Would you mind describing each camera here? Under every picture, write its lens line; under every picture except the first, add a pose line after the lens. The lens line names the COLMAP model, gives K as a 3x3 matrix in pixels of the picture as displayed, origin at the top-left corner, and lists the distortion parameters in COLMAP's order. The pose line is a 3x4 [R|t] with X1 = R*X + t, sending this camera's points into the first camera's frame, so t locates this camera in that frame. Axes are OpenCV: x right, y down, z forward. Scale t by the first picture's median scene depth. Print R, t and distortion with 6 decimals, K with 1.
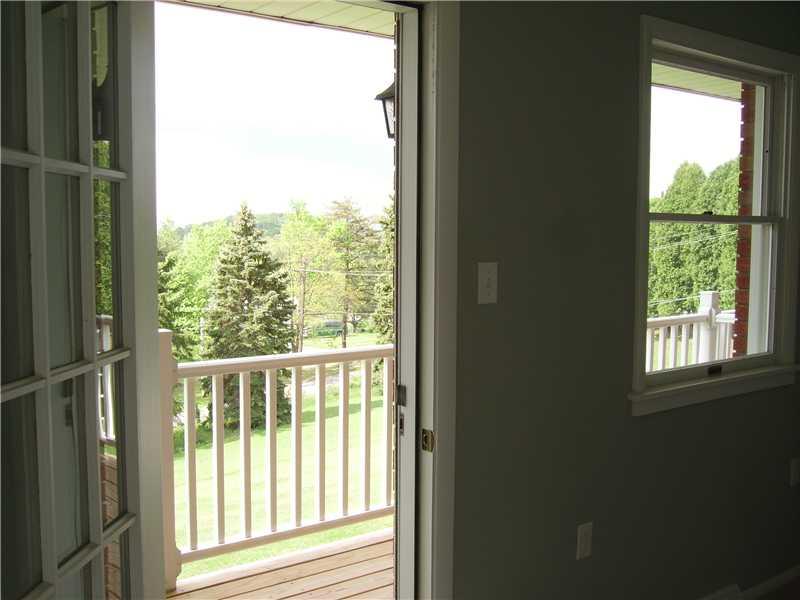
lens RADIAL K [[871.3, 0, 399.3], [0, 871.3, 300.7], [0, 0, 1]] dist [-0.072575, 0.000000]
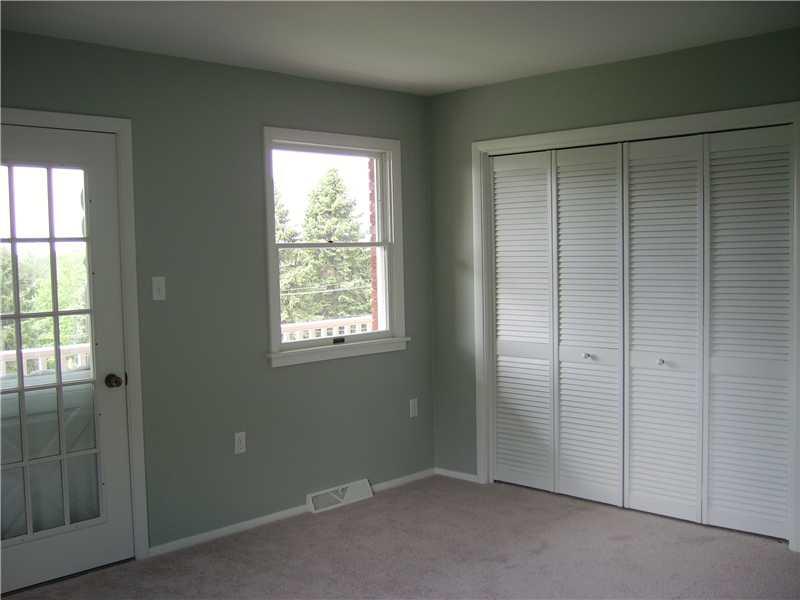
lens RADIAL K [[871.3, 0, 400.8], [0, 871.3, 300.6], [0, 0, 1]] dist [-0.072575, 0.000000]
pose [[0.989939, -0.035827, 0.136885, 0.248987], [0.038907, 0.999045, -0.019888, 0.041998], [-0.136042, 0.025014, 0.990387, -0.577459]]
